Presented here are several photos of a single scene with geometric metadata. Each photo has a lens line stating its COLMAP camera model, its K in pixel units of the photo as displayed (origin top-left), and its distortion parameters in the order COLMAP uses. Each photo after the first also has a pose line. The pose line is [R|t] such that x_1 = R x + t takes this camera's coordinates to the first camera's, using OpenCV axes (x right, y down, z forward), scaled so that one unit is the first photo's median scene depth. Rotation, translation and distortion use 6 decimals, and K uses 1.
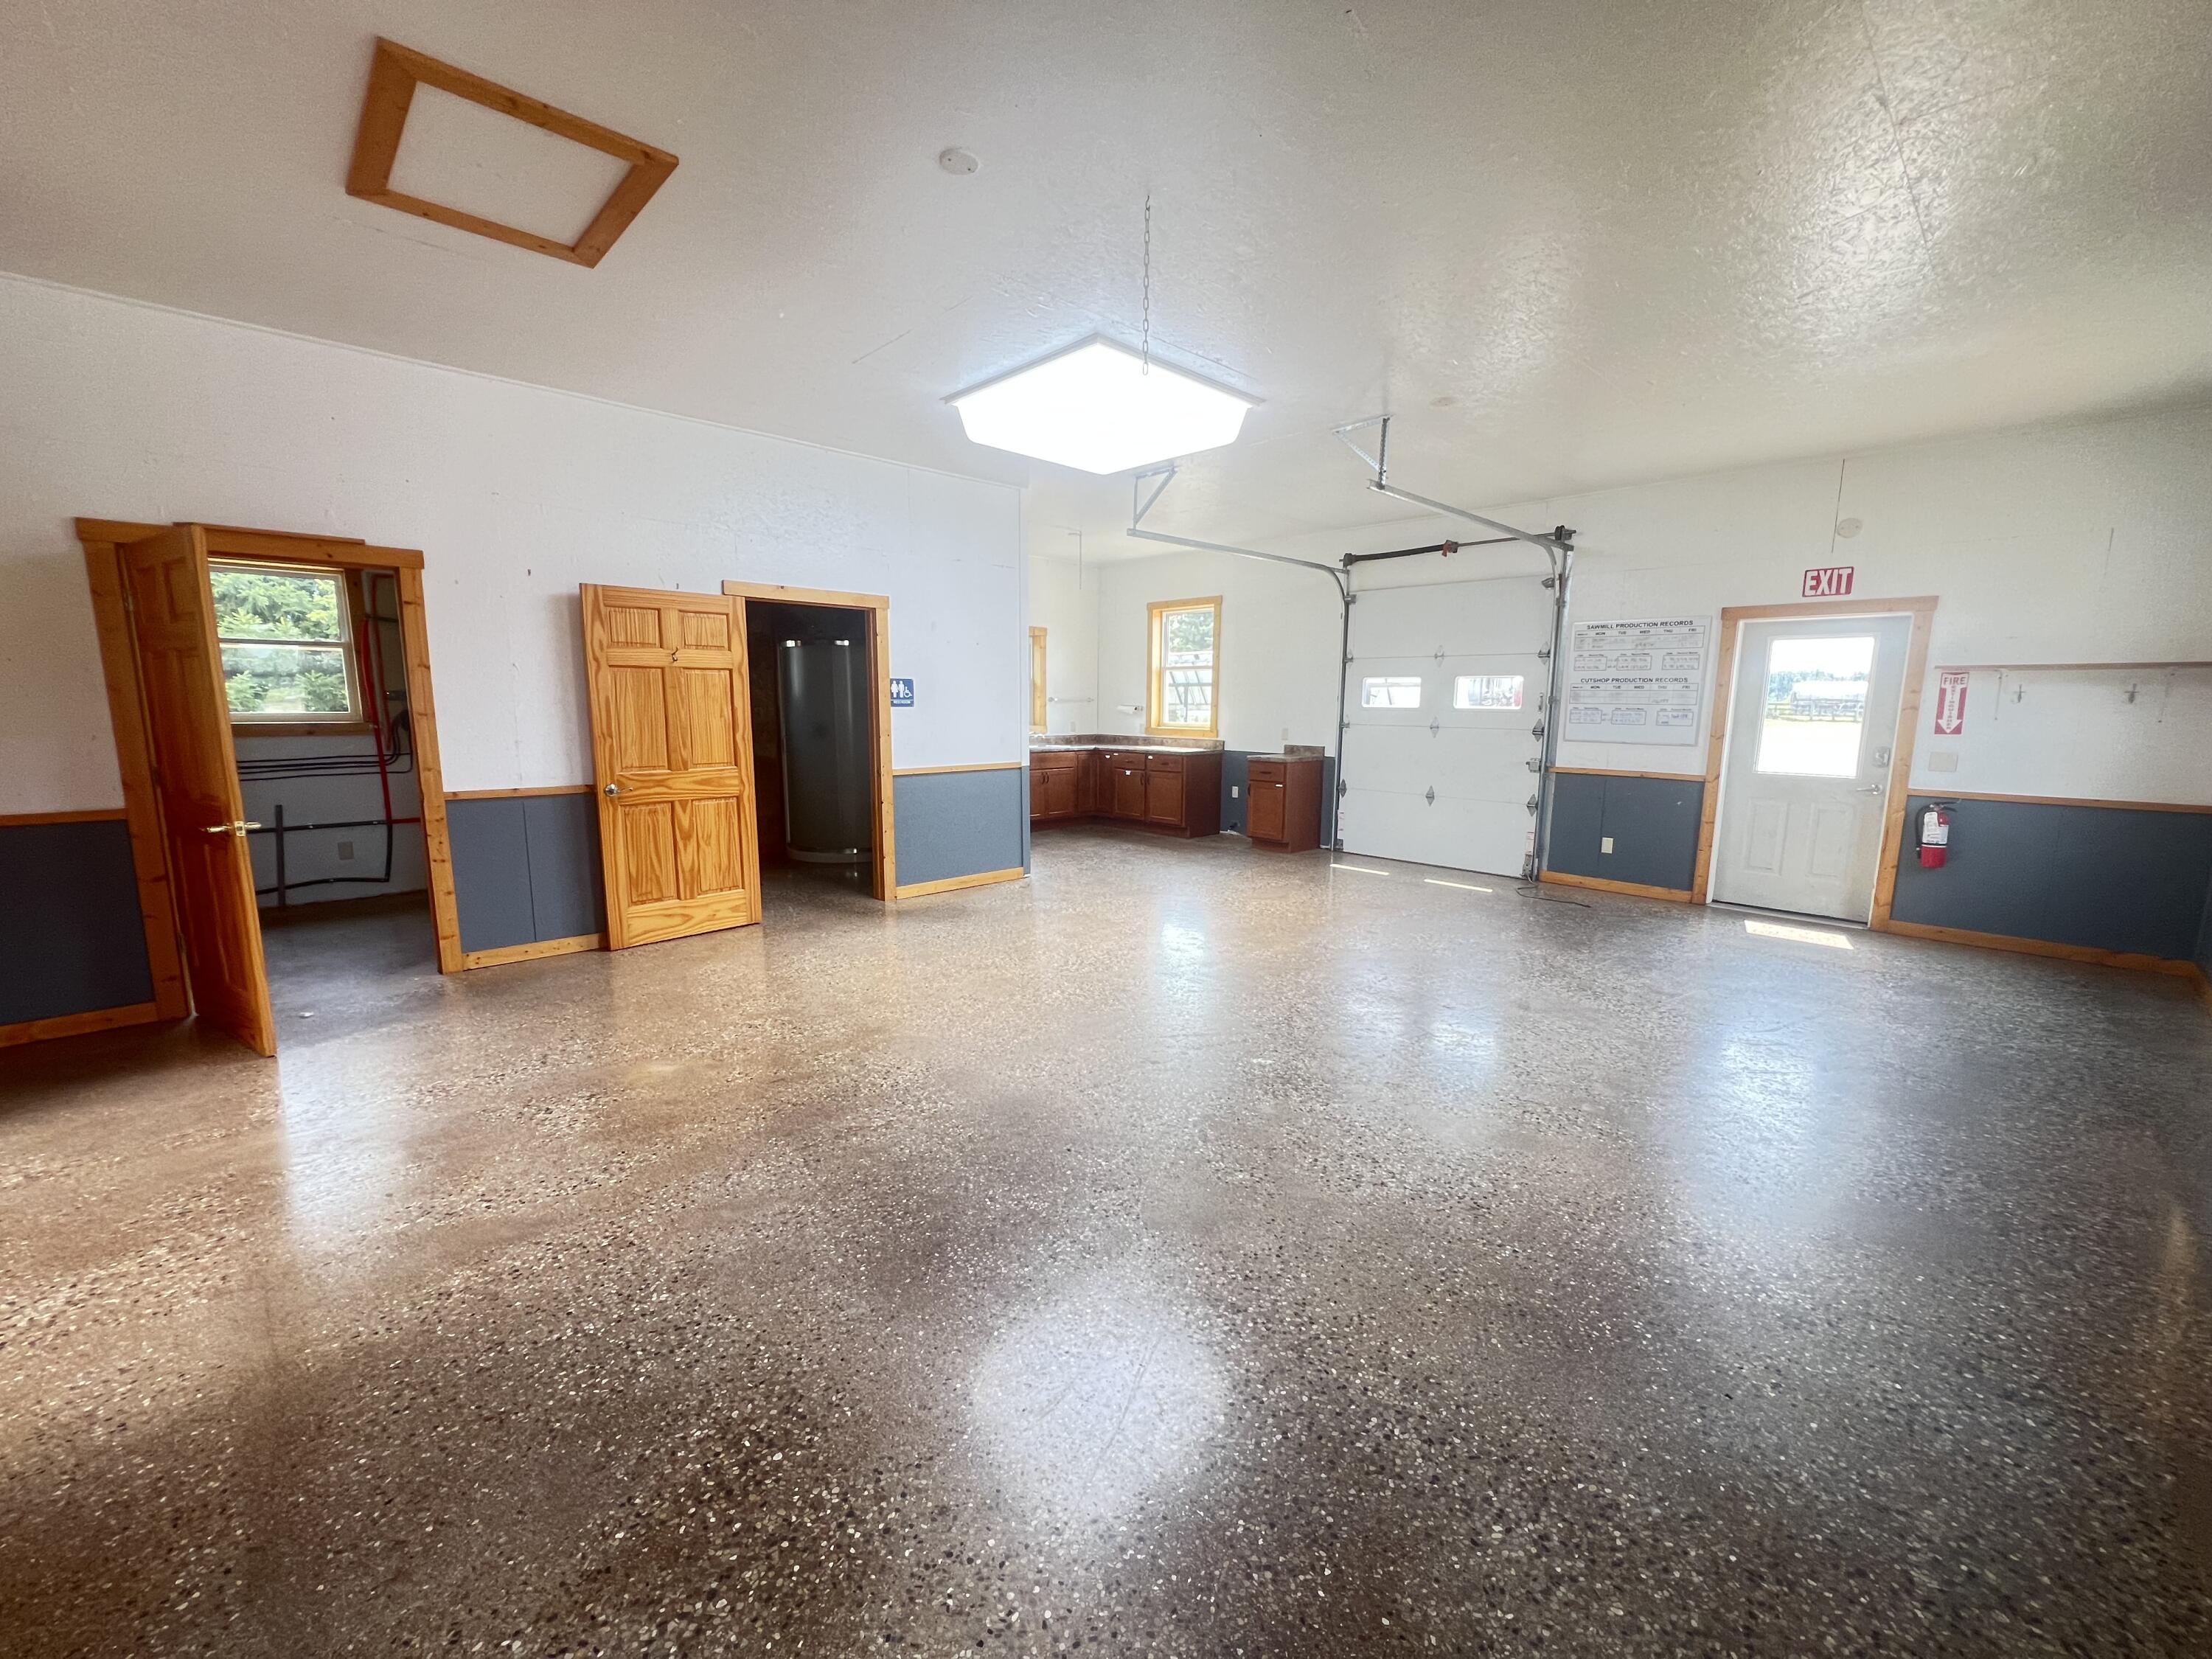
lens RADIAL K [[884.1, 0, 1102.2], [0, 884.1, 835.8], [0, 0, 1]] dist [-0.000555, 0.000841]
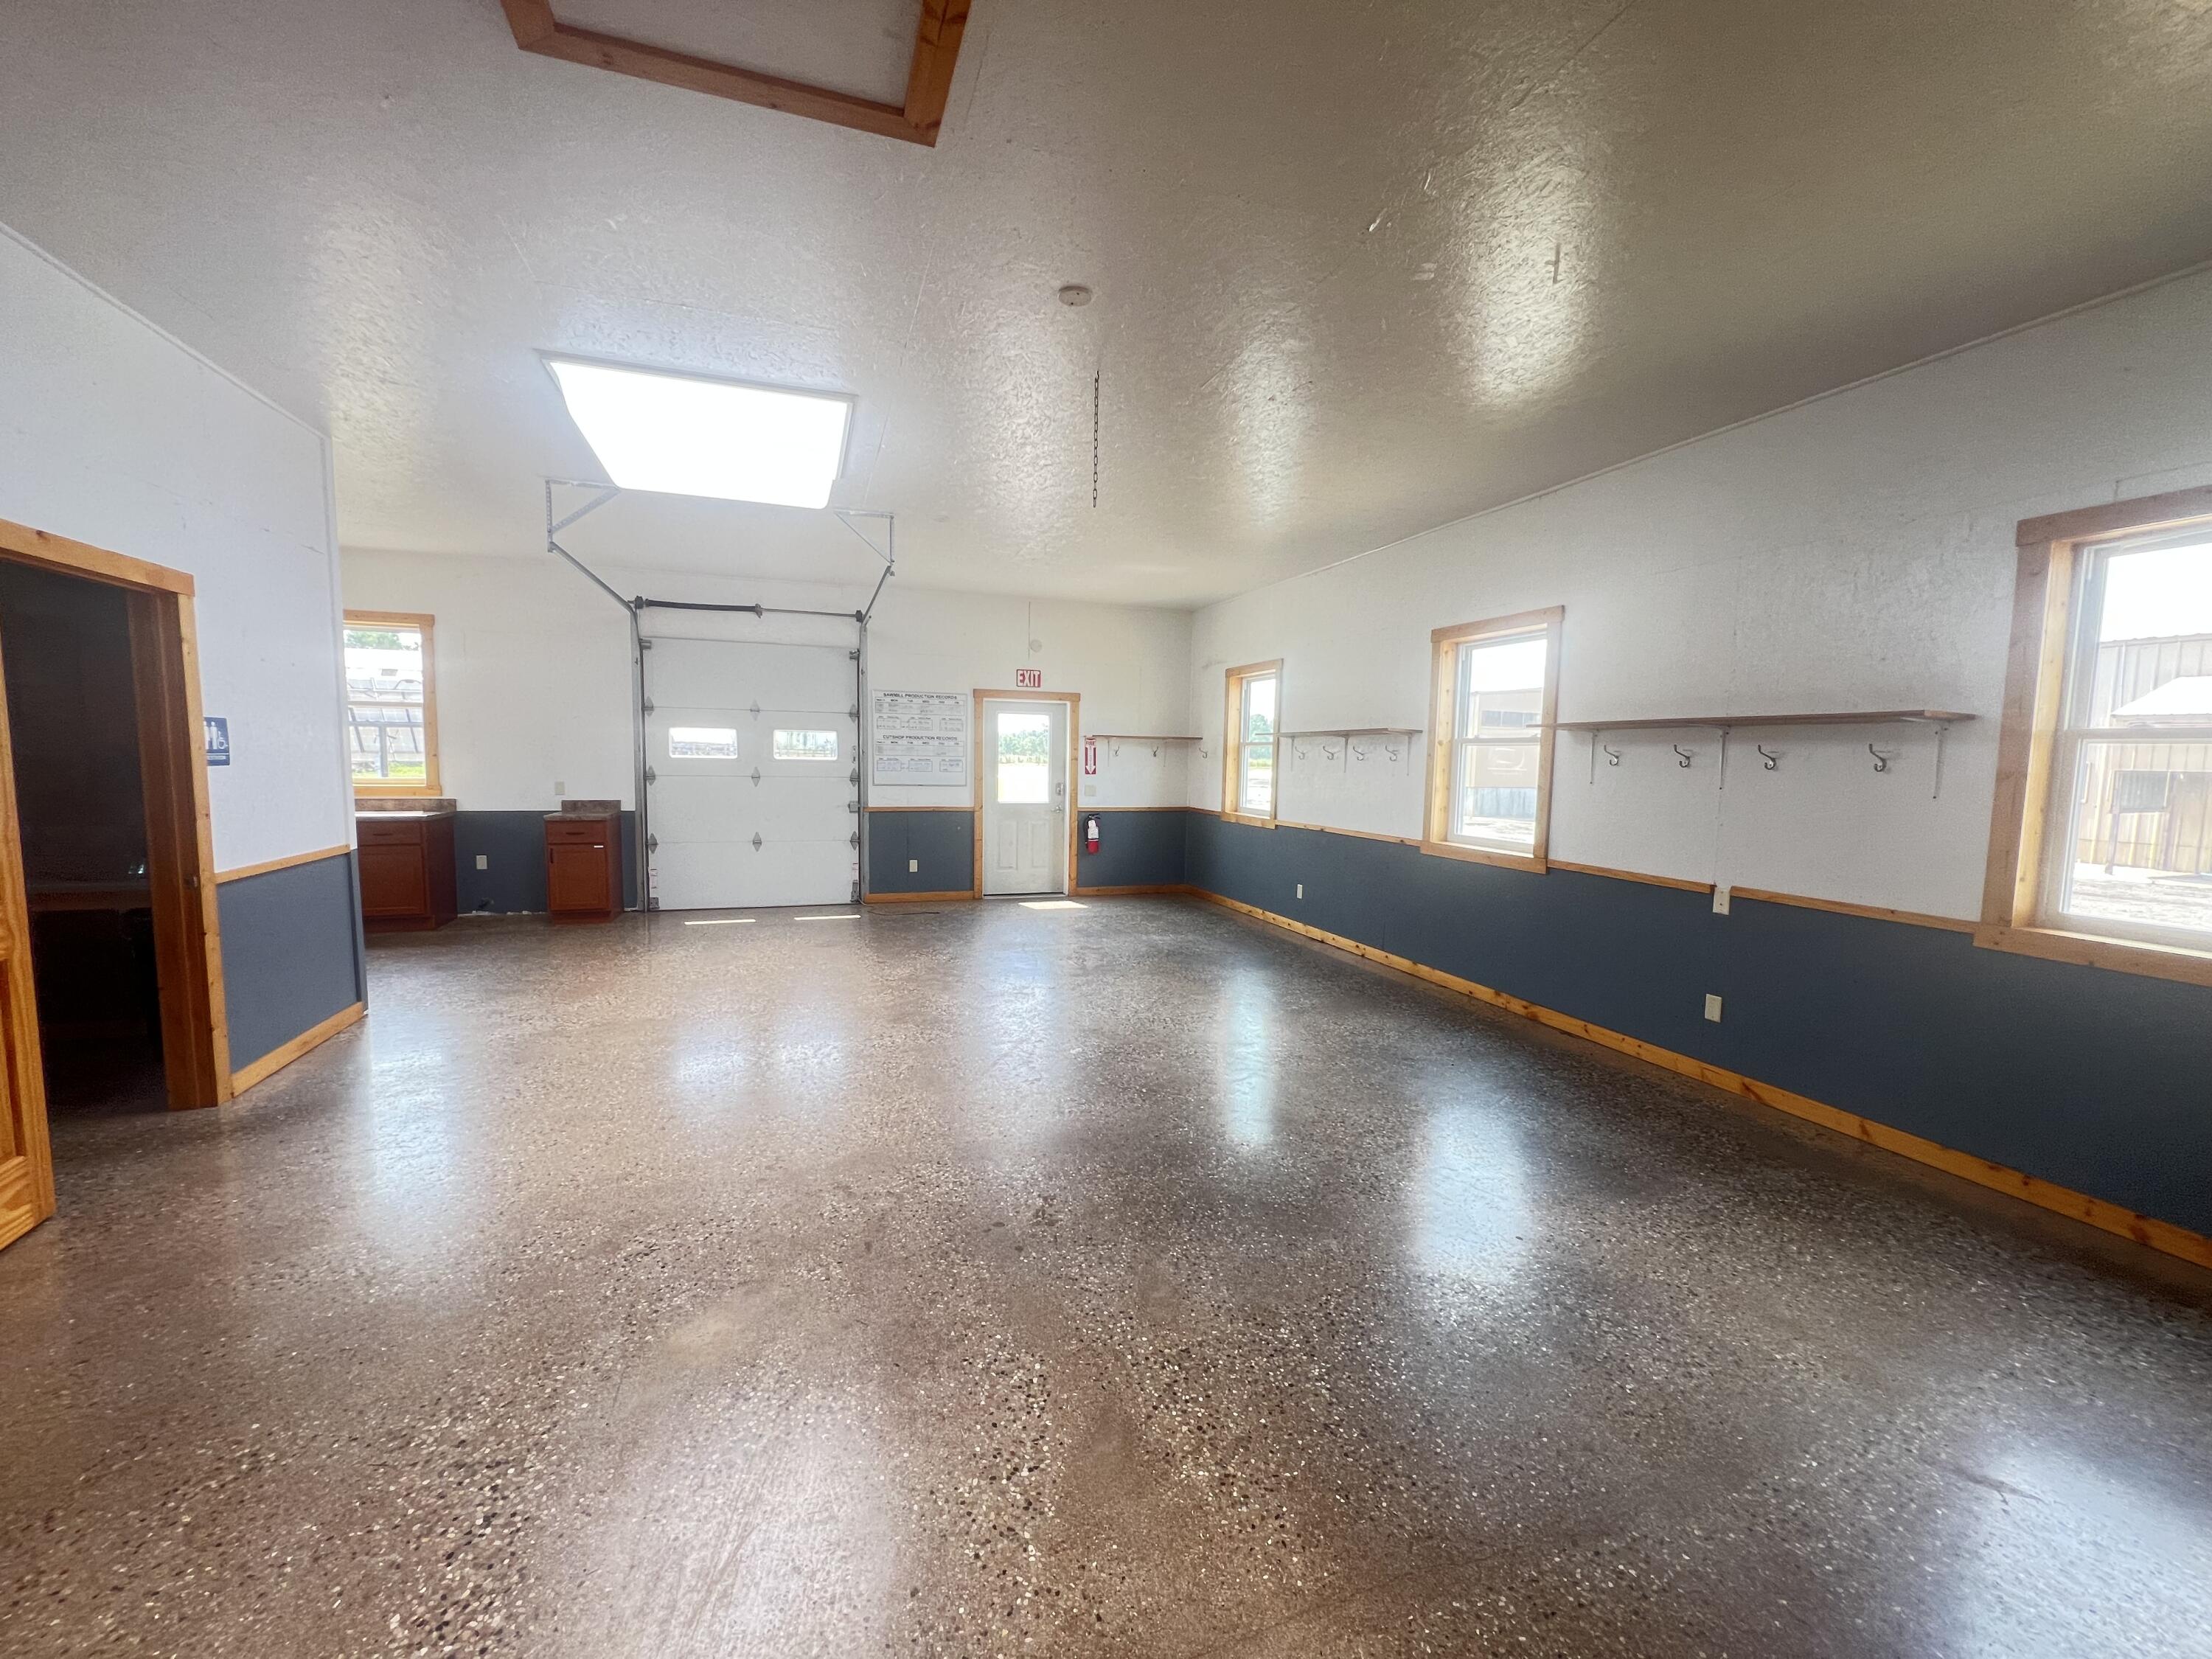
lens RADIAL K [[884.1, 0, 1103.3], [0, 884.1, 835.7], [0, 0, 1]] dist [-0.000555, 0.000841]
pose [[0.417310, -0.084305, 0.904845, -0.496614], [0.124280, 0.991627, 0.035073, -0.046123], [-0.900226, 0.097818, 0.424294, 0.224857]]
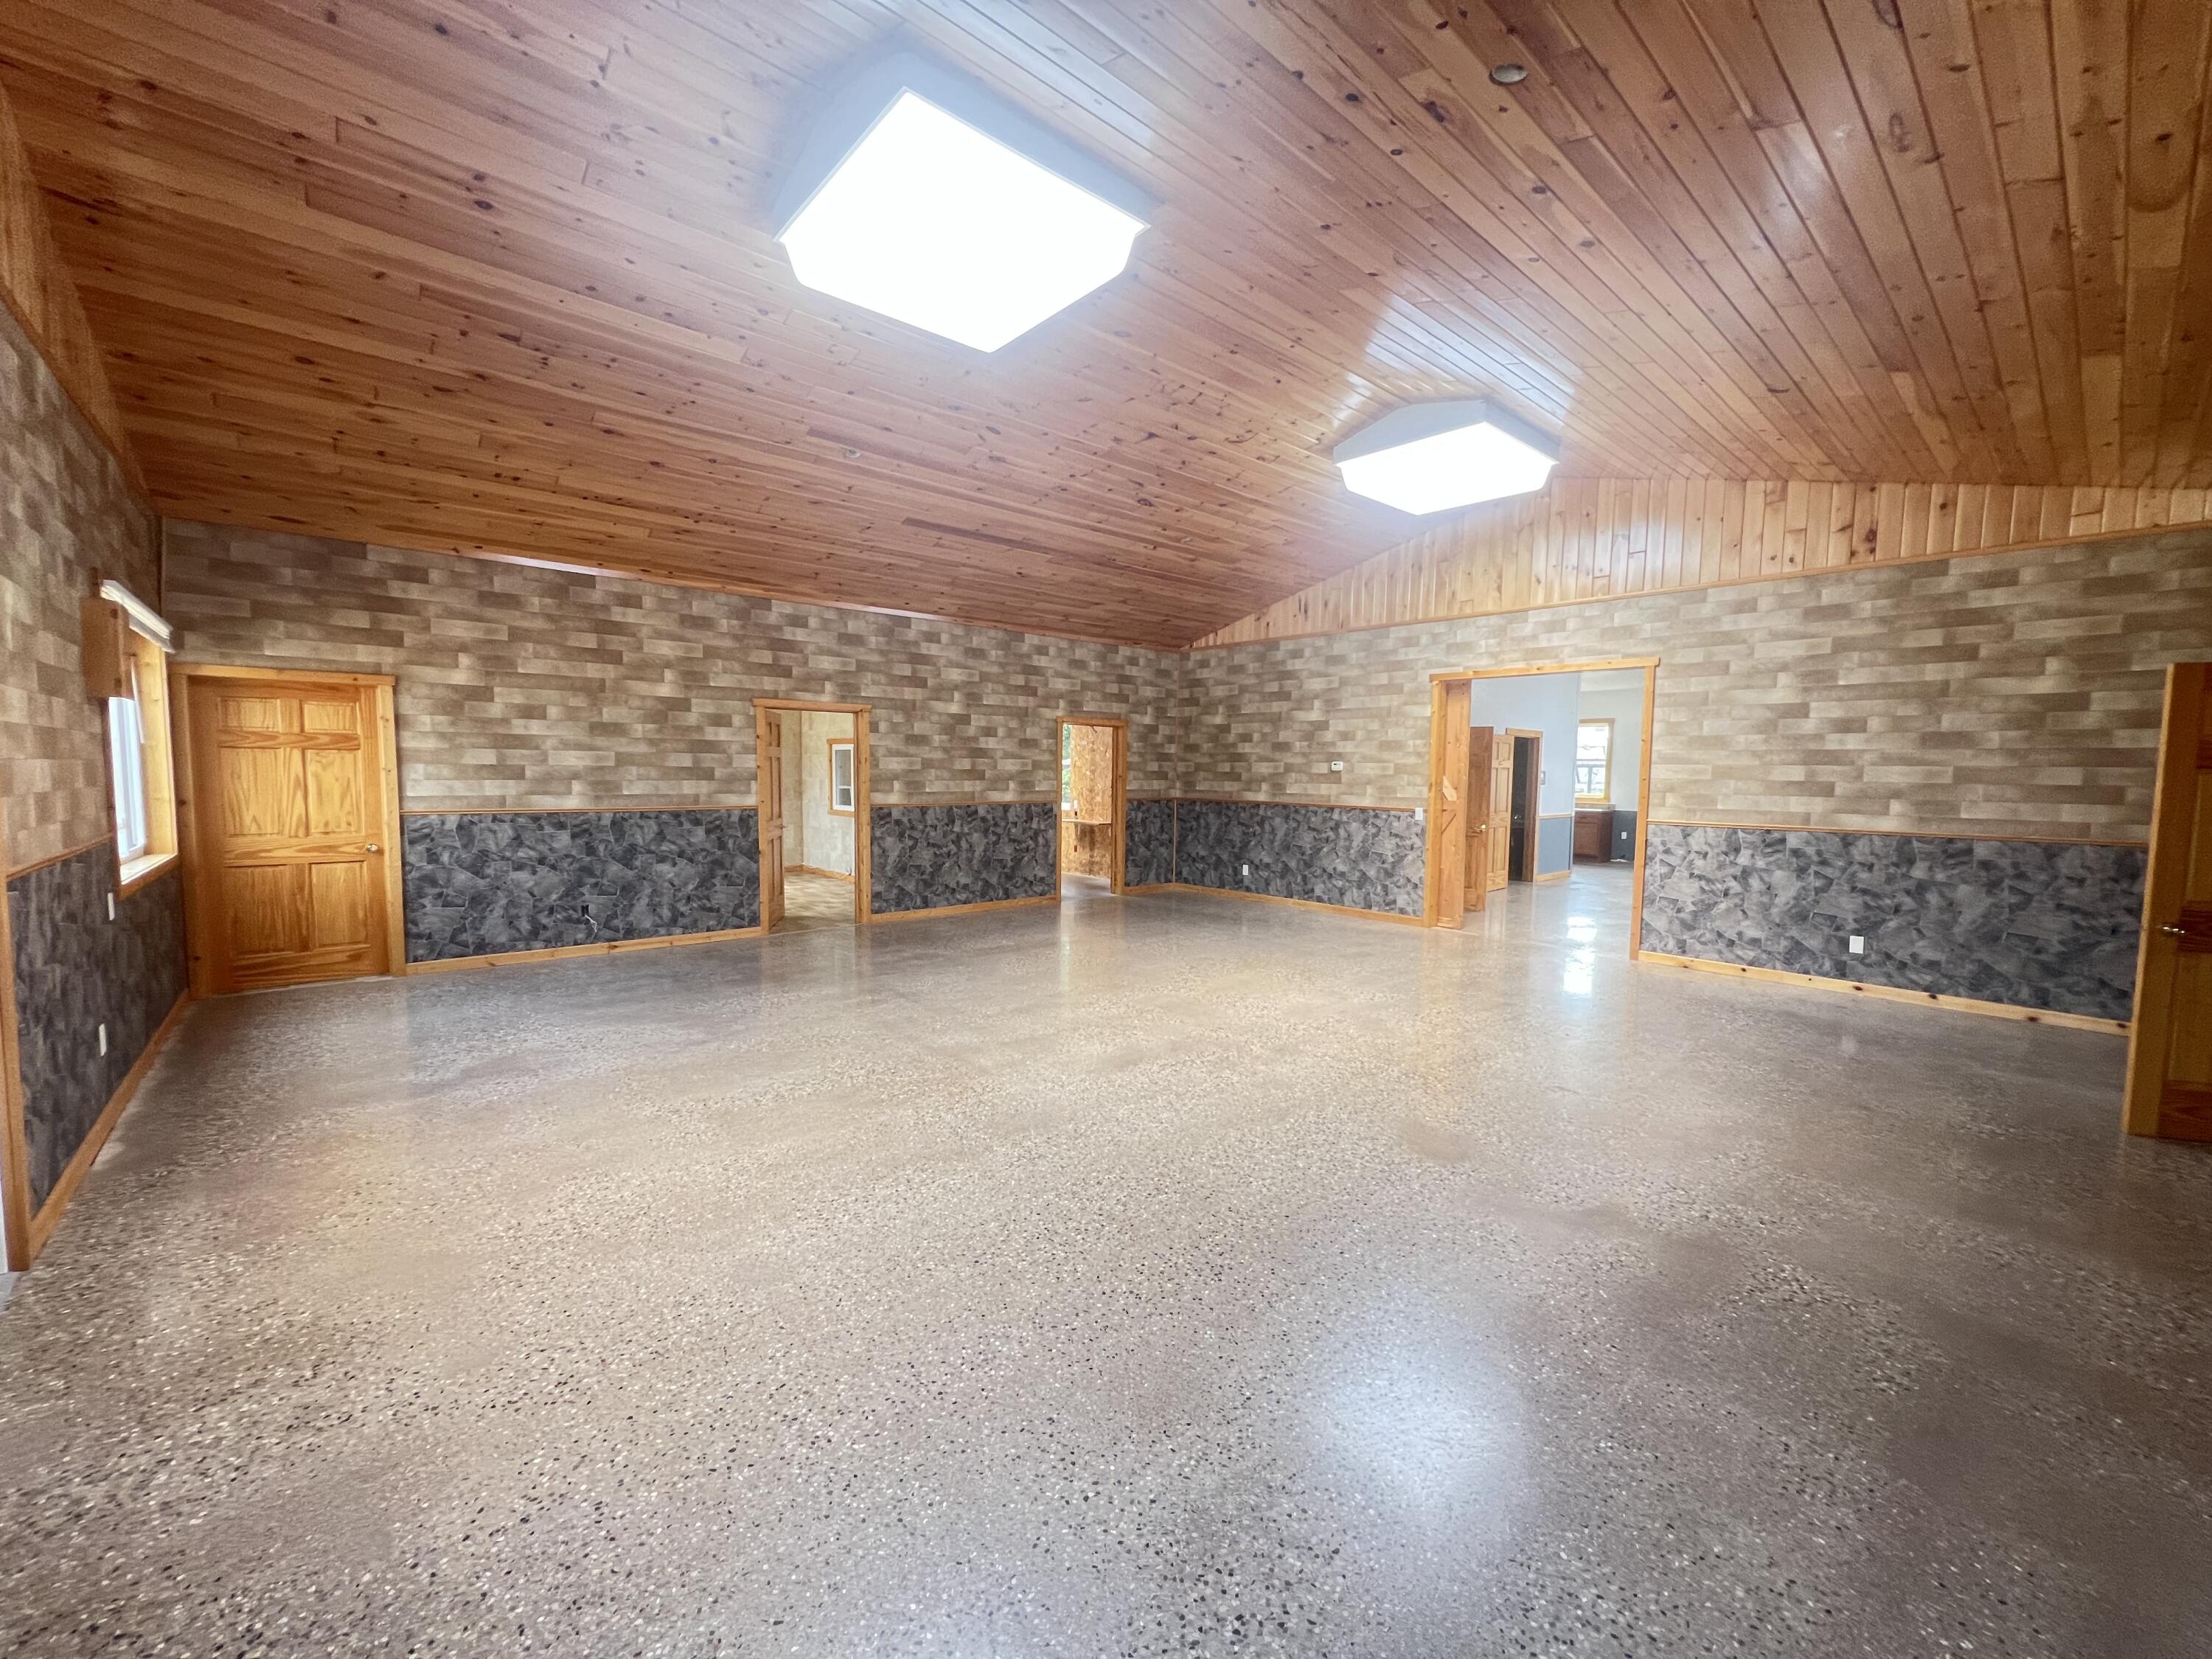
lens RADIAL K [[884.1, 0, 1109.2], [0, 884.1, 832.2], [0, 0, 1]] dist [-0.000555, 0.000841]
pose [[0.999097, 0.001716, -0.042443, -1.089223], [-0.004963, 0.997056, -0.076521, 0.110821], [0.042186, 0.076663, 0.996164, -1.002199]]
